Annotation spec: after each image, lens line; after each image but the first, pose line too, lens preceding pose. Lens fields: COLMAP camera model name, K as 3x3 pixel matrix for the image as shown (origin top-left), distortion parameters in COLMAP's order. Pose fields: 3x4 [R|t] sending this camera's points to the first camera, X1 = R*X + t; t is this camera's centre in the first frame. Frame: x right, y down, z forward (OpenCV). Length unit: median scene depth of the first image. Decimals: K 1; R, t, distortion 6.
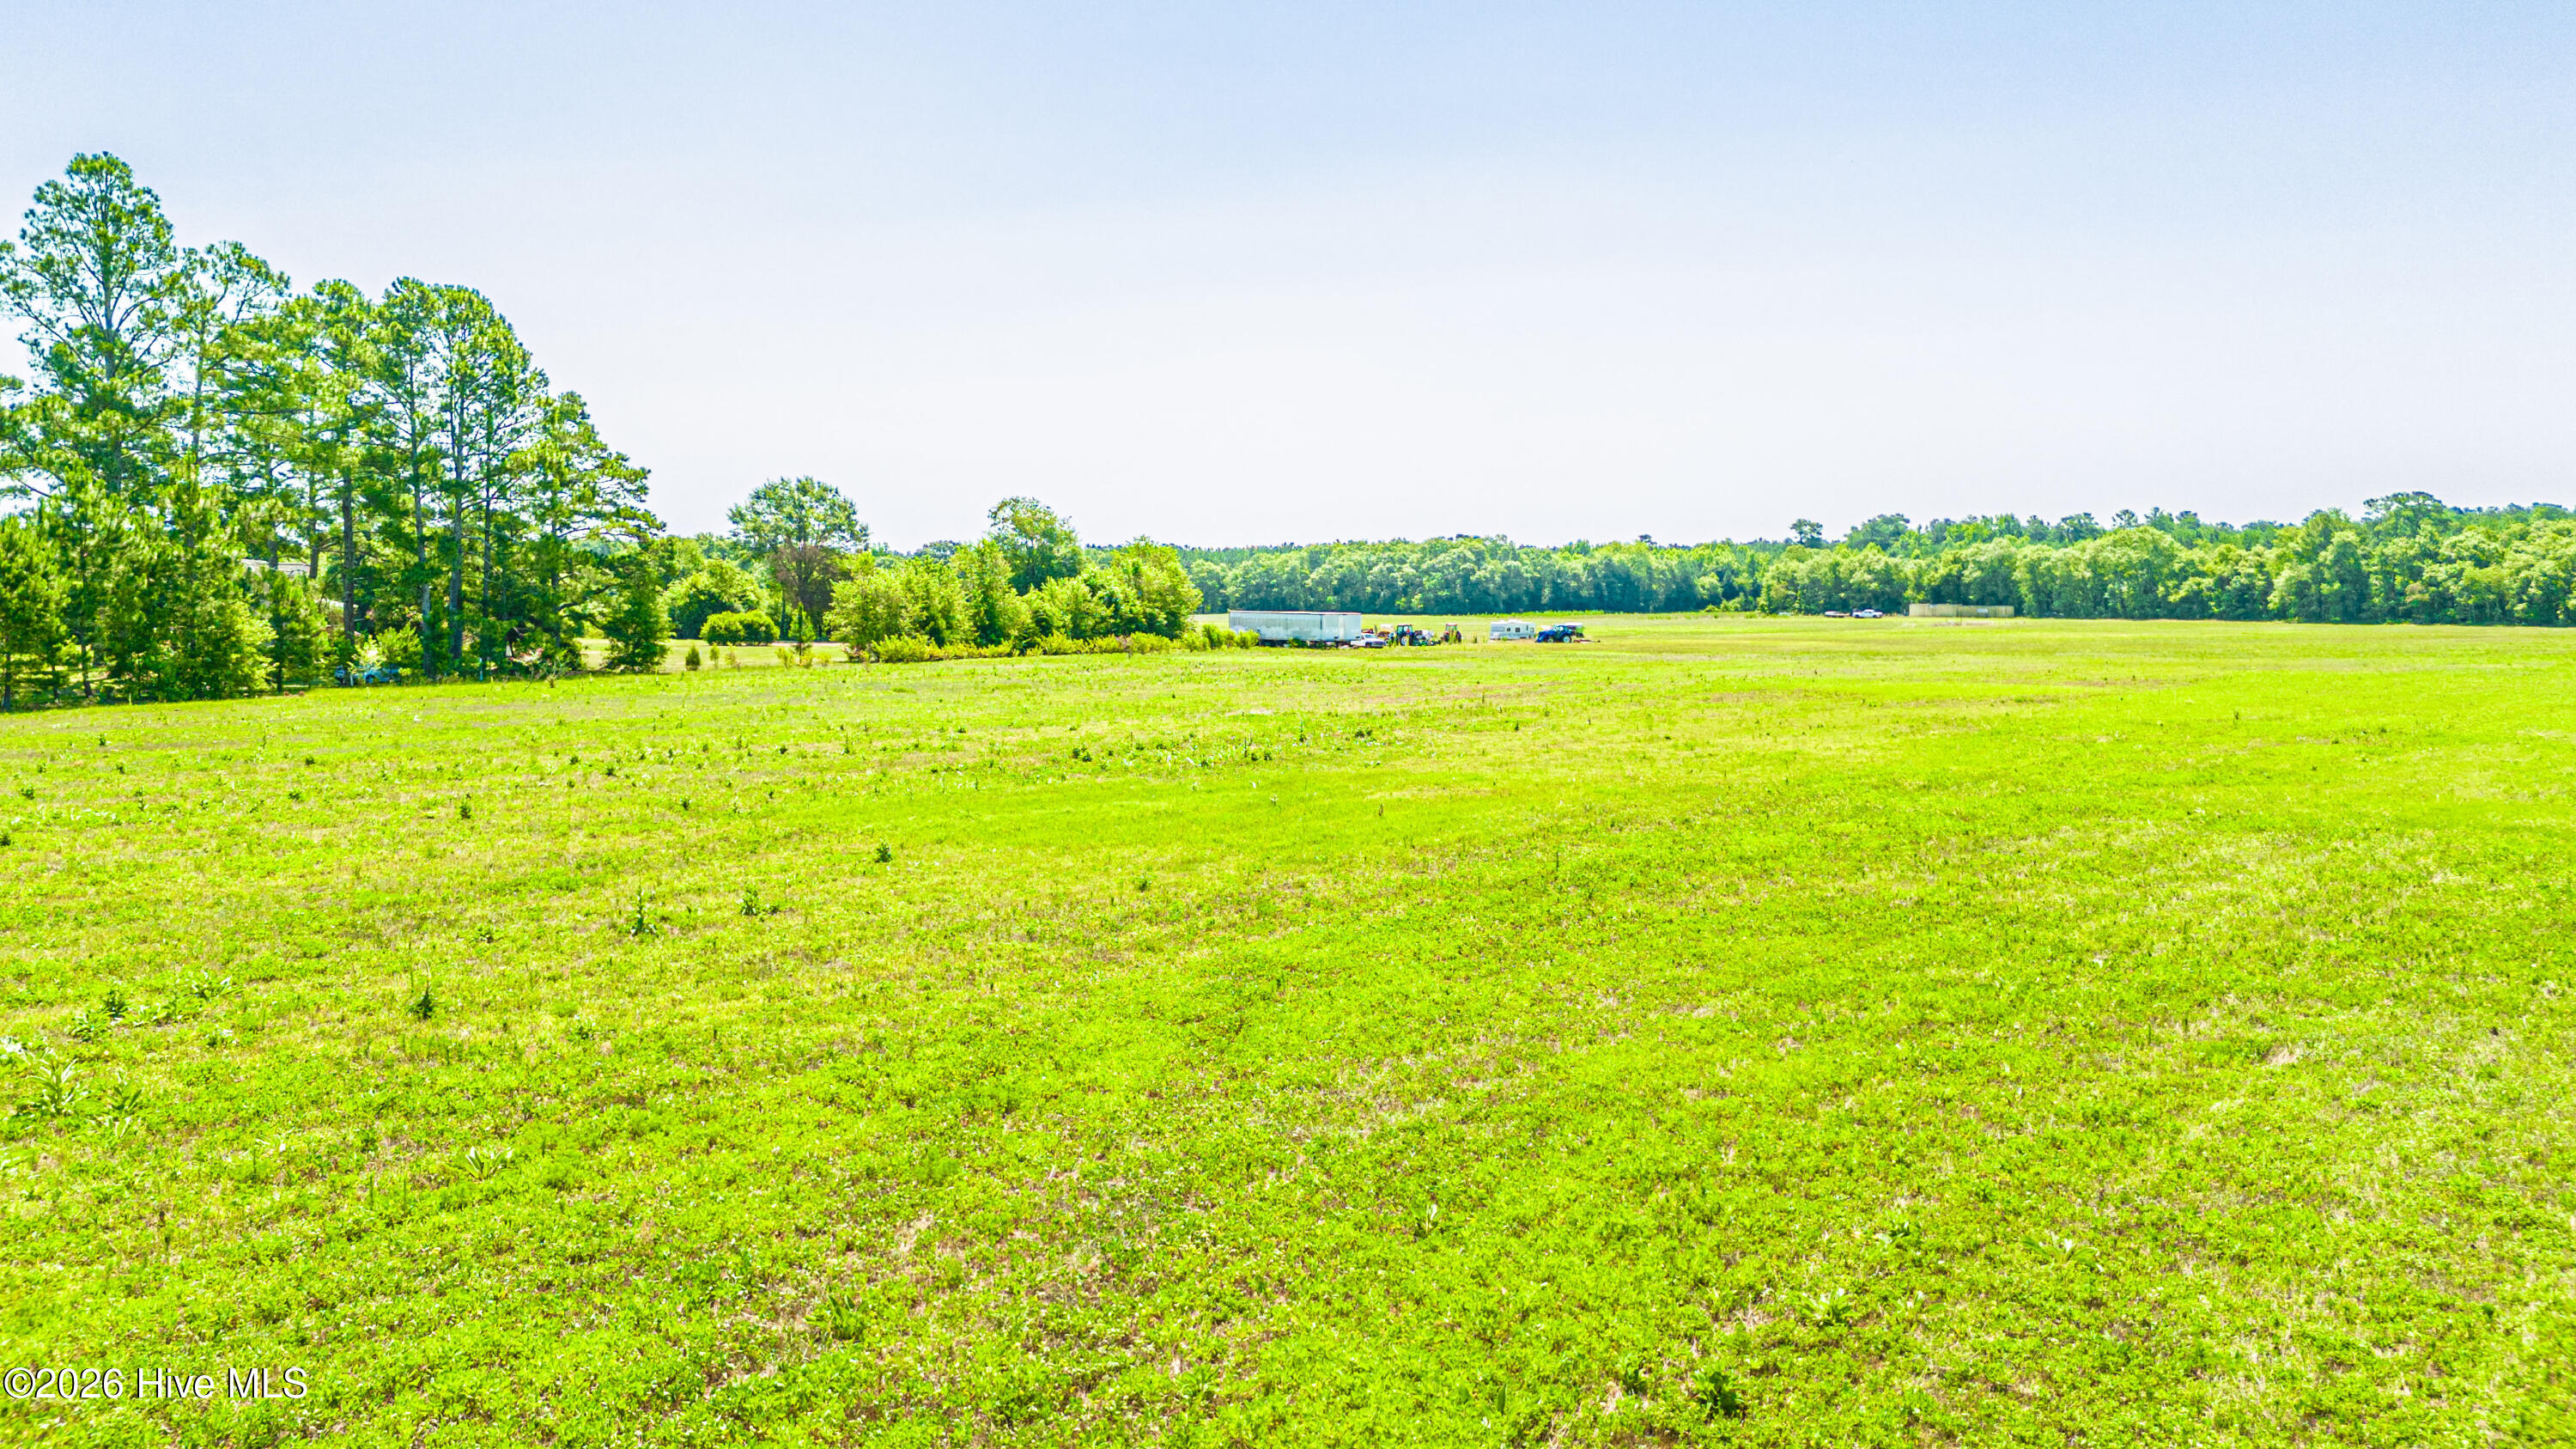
lens RADIAL K [[1900.0, 0, 1305.4], [0, 1900.0, 721.7], [0, 0, 1]] dist [0.068580, -0.079801]
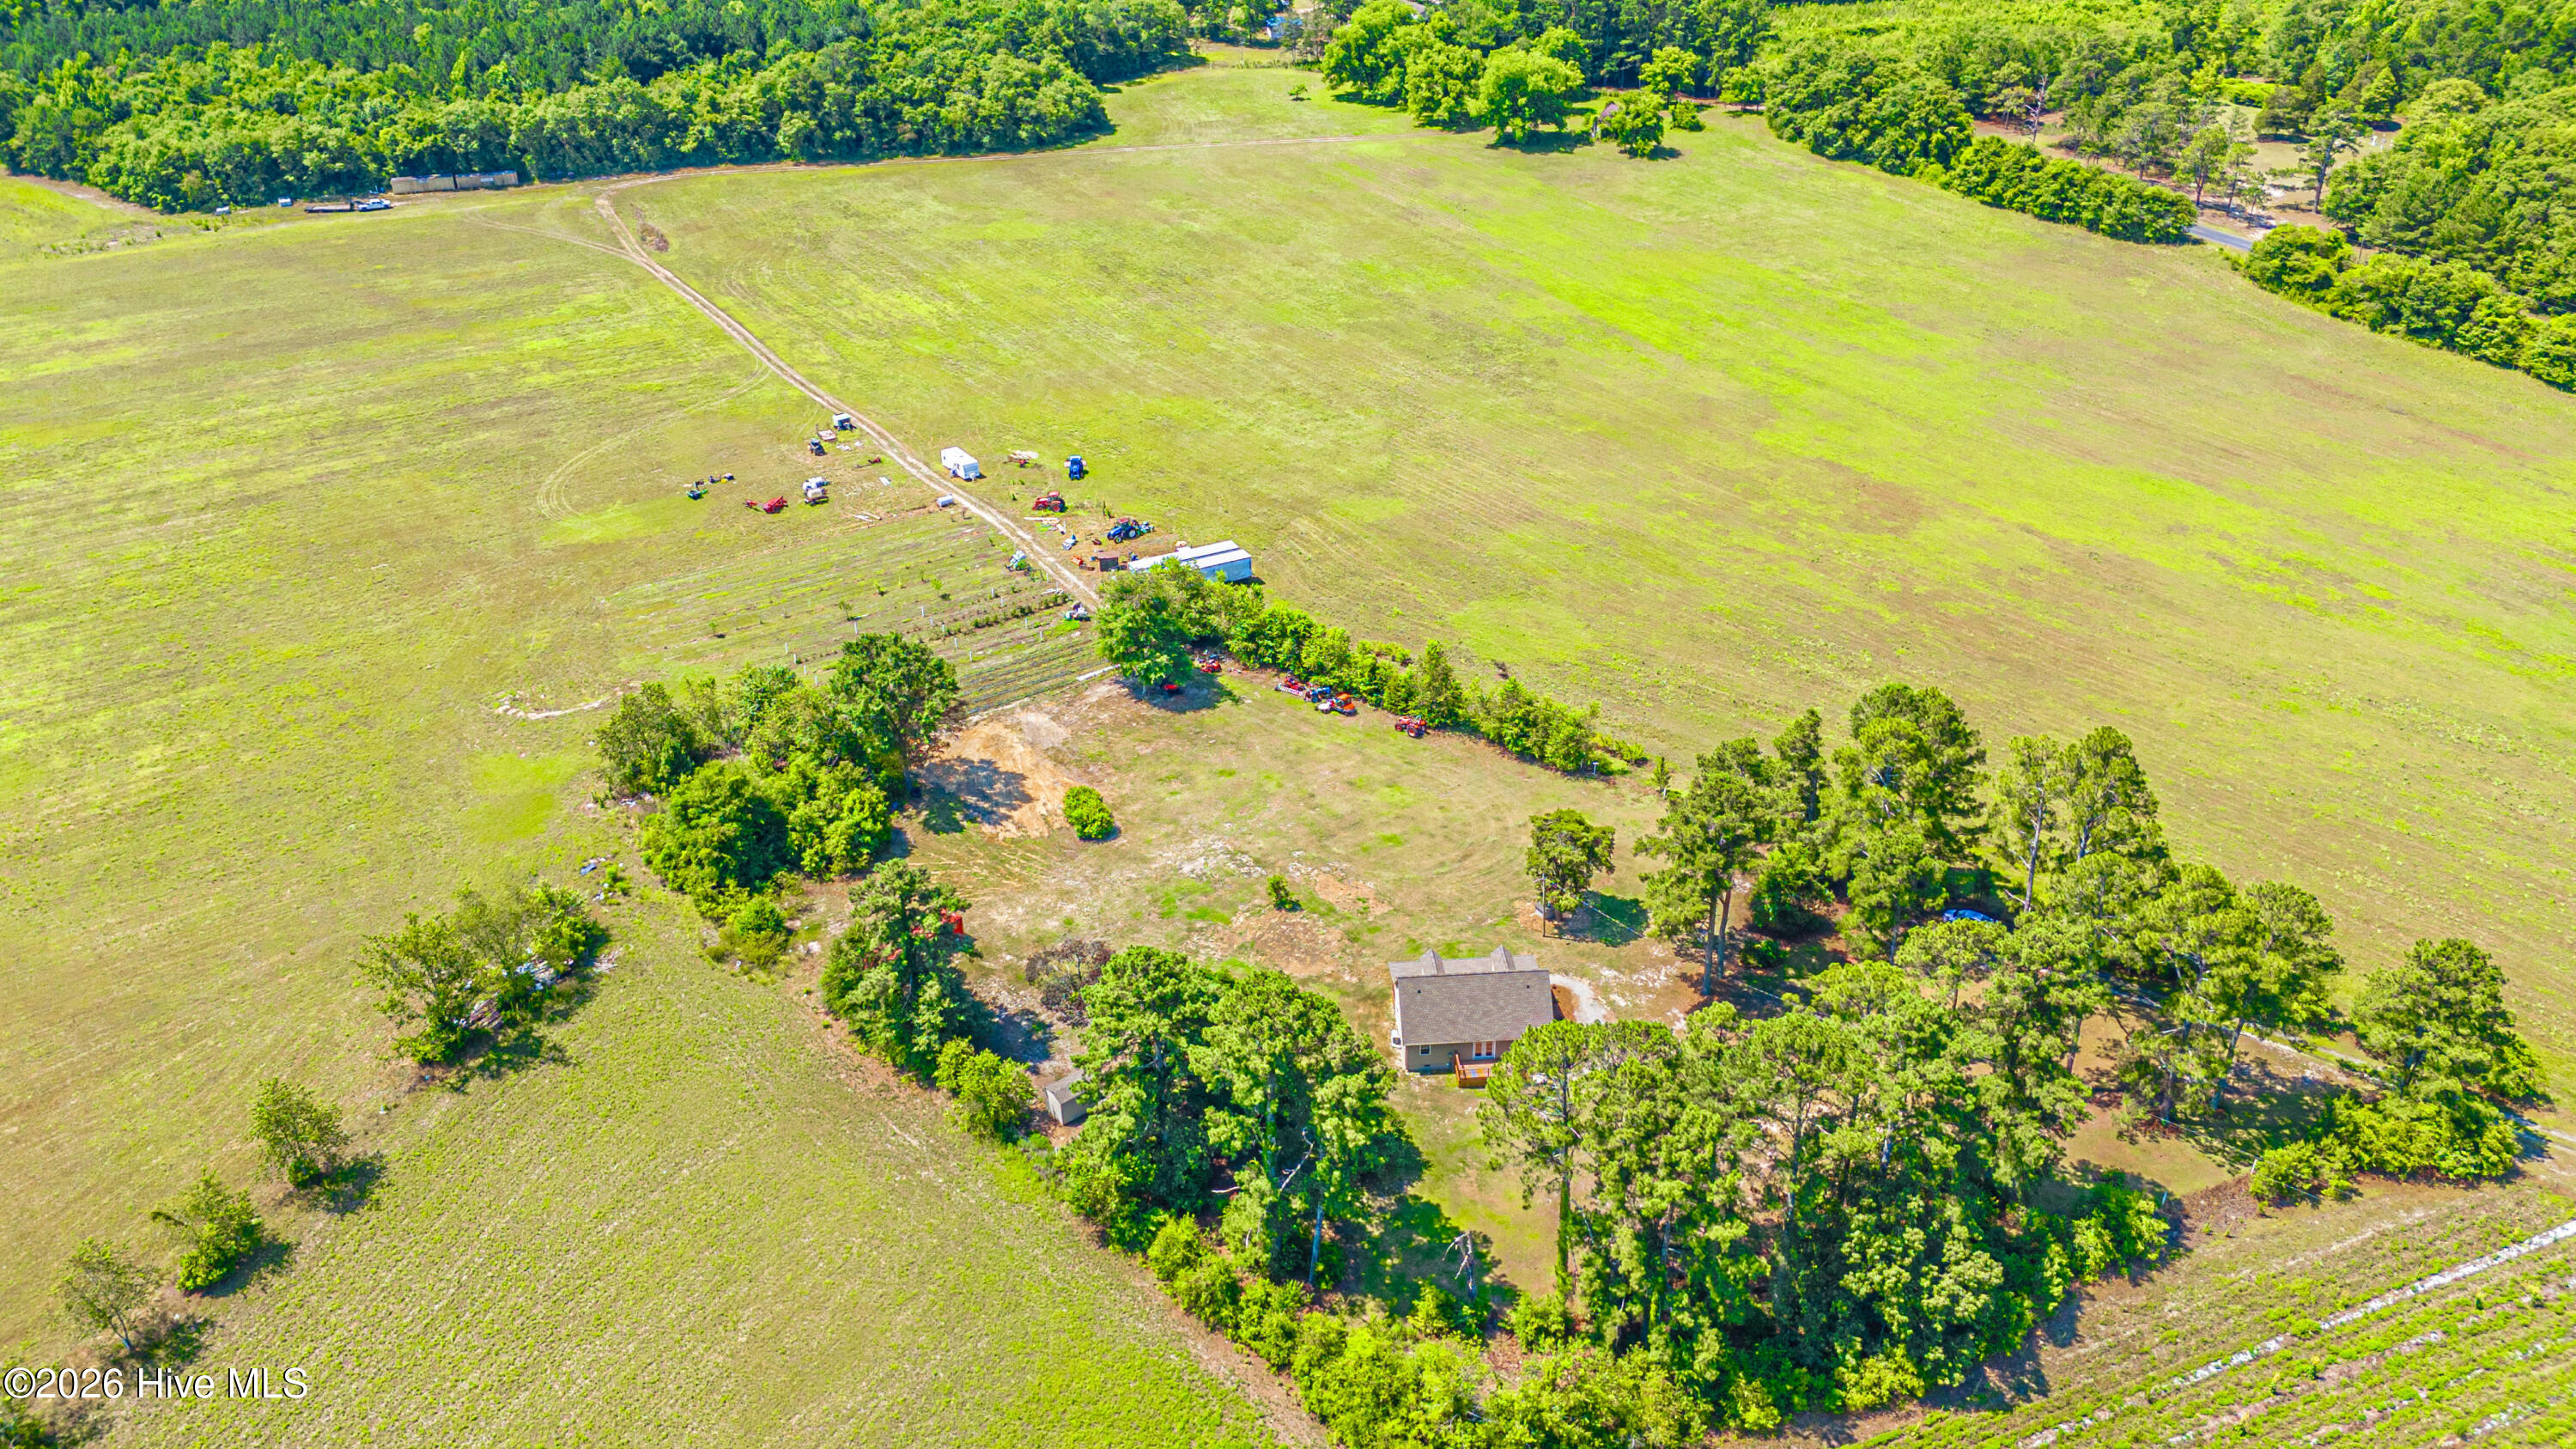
lens RADIAL K [[1900.0, 0, 1288.7], [0, 1900.0, 727.1], [0, 0, 1]] dist [0.068580, -0.079801]
pose [[0.286397, -0.482983, 0.827468, -0.518893], [0.082142, 0.872843, 0.481038, -0.267542], [-0.954583, -0.069798, 0.289653, 0.293541]]
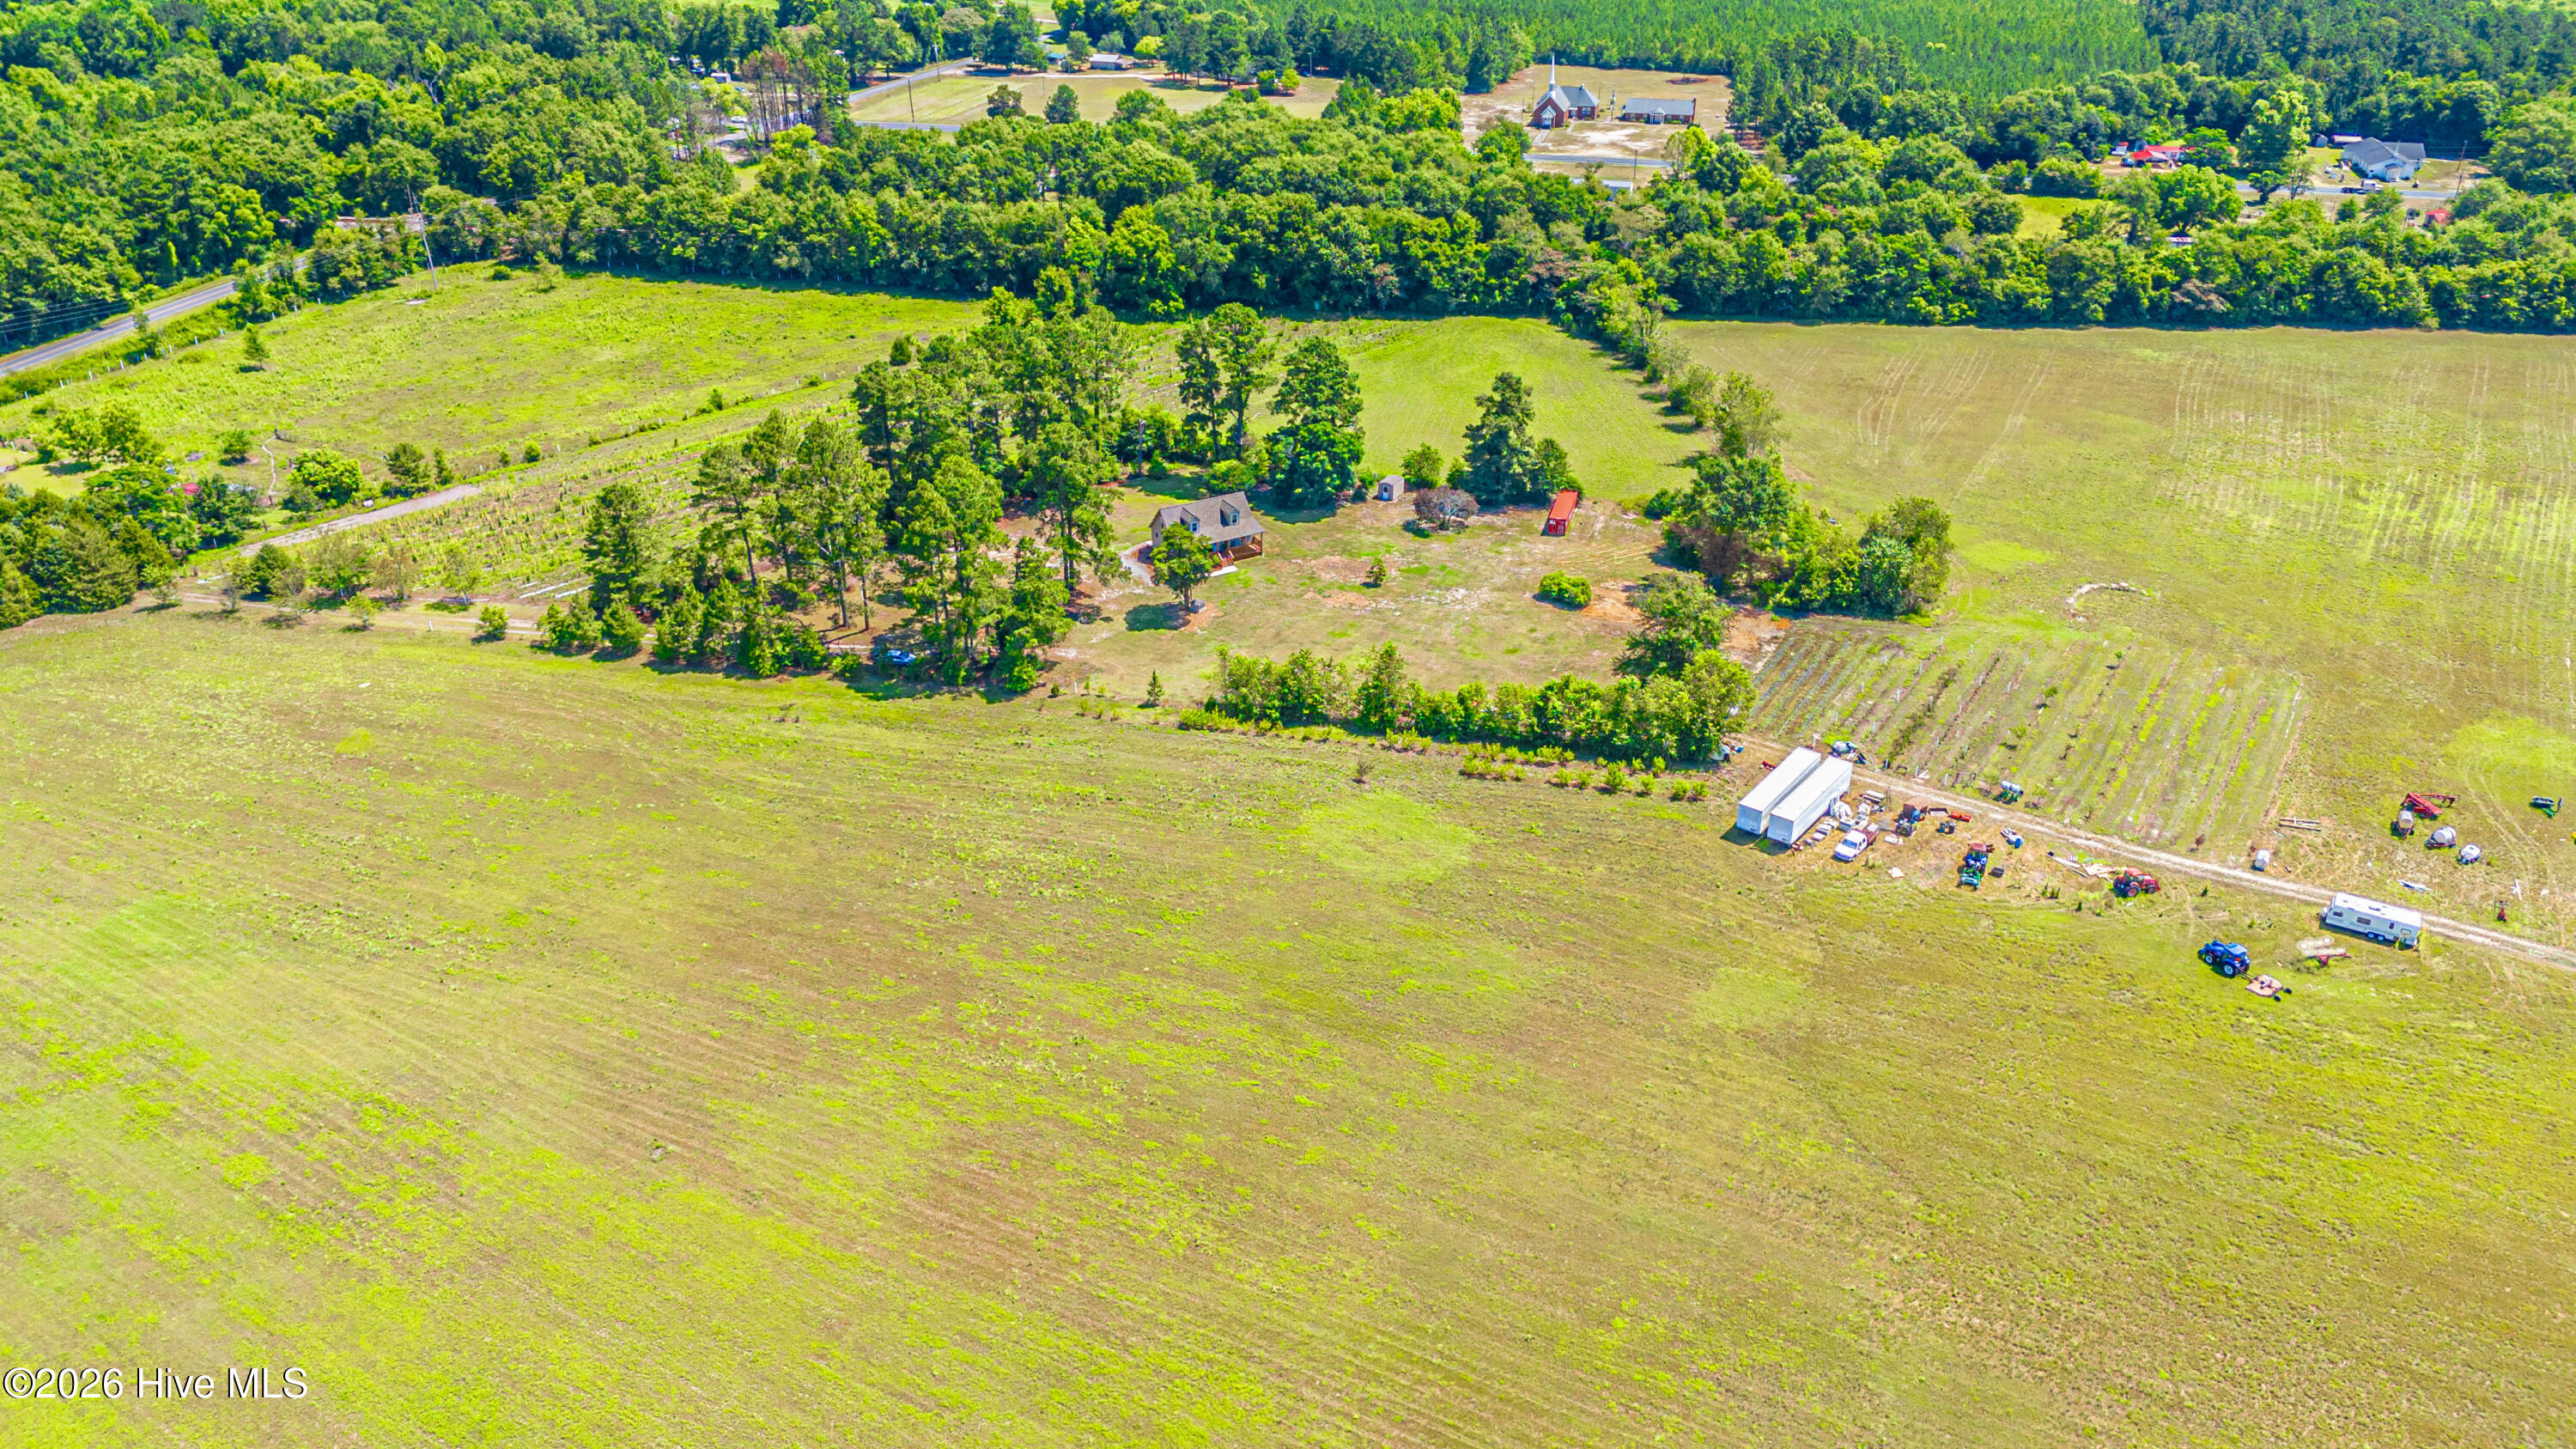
lens RADIAL K [[1900.0, 0, 1289.1], [0, 1900.0, 735.6], [0, 0, 1]] dist [0.068580, -0.079801]
pose [[0.147049, 0.468600, -0.871086, 0.402896], [-0.064497, 0.883328, 0.464298, -0.258551], [0.987024, -0.012092, 0.160116, 0.293529]]
